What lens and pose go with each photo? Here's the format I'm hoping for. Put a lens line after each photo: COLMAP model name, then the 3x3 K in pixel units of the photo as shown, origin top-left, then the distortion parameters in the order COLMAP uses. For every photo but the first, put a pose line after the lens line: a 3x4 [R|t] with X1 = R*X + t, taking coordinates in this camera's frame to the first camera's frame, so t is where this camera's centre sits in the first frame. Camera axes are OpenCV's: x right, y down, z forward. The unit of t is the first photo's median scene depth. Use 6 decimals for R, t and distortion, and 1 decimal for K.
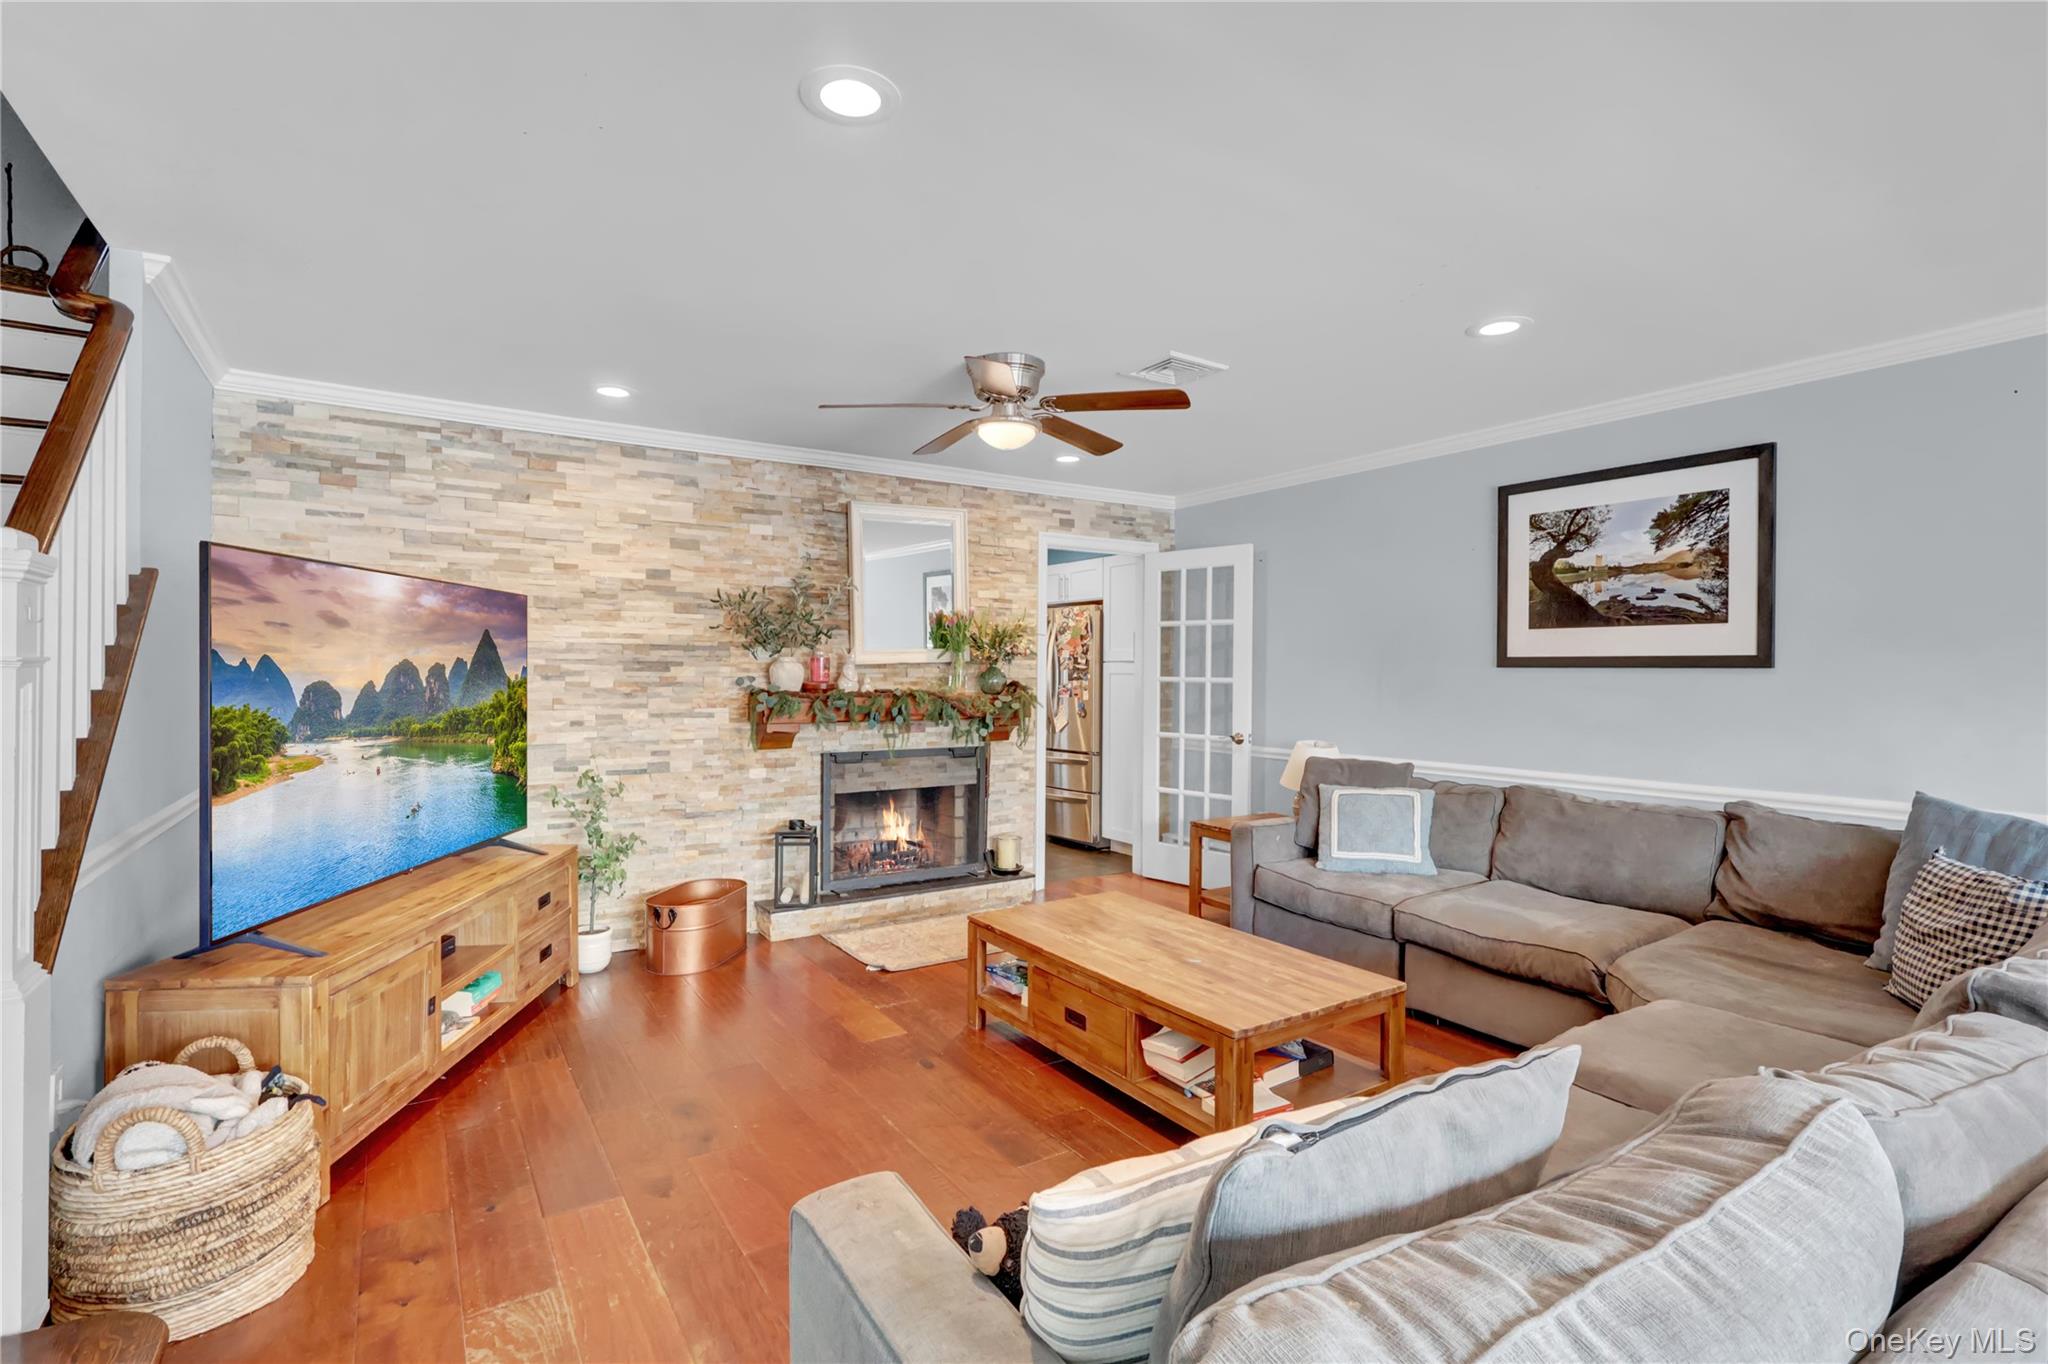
lens RADIAL K [[943.2, 0, 1014.8], [0, 943.2, 679.1], [0, 0, 1]] dist [-0.002990, 0.001330]
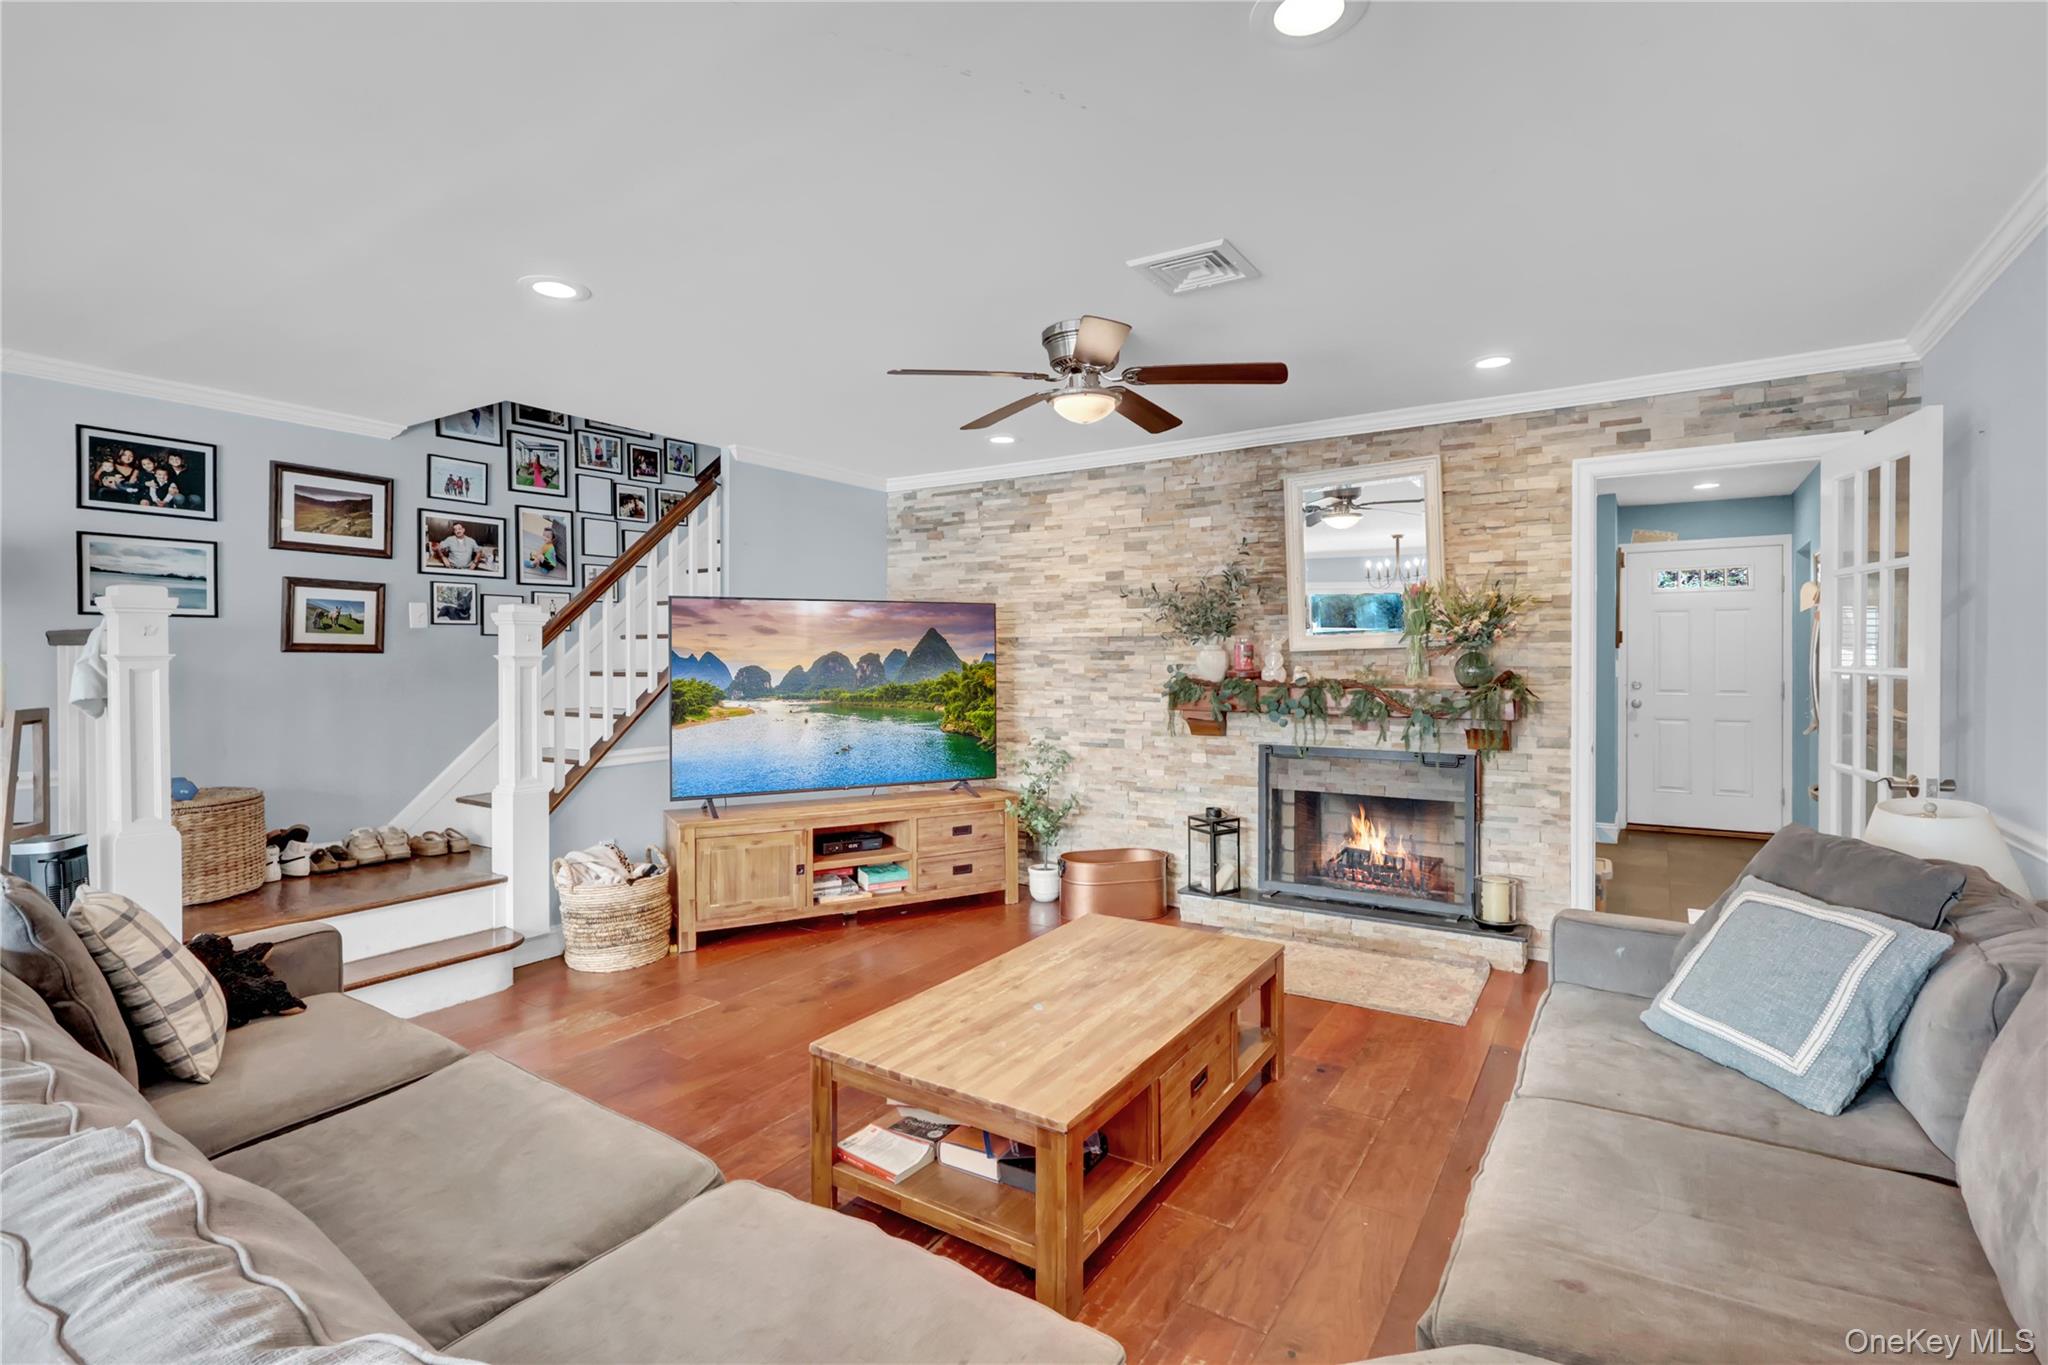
lens RADIAL K [[943.2, 0, 1060.8], [0, 943.2, 664.8], [0, 0, 1]] dist [-0.002990, 0.001330]
pose [[0.426309, -0.000257, -0.904578, 0.635133], [-0.005853, 0.999978, -0.003042, 0.001951], [0.904559, 0.006592, 0.426298, 0.448548]]
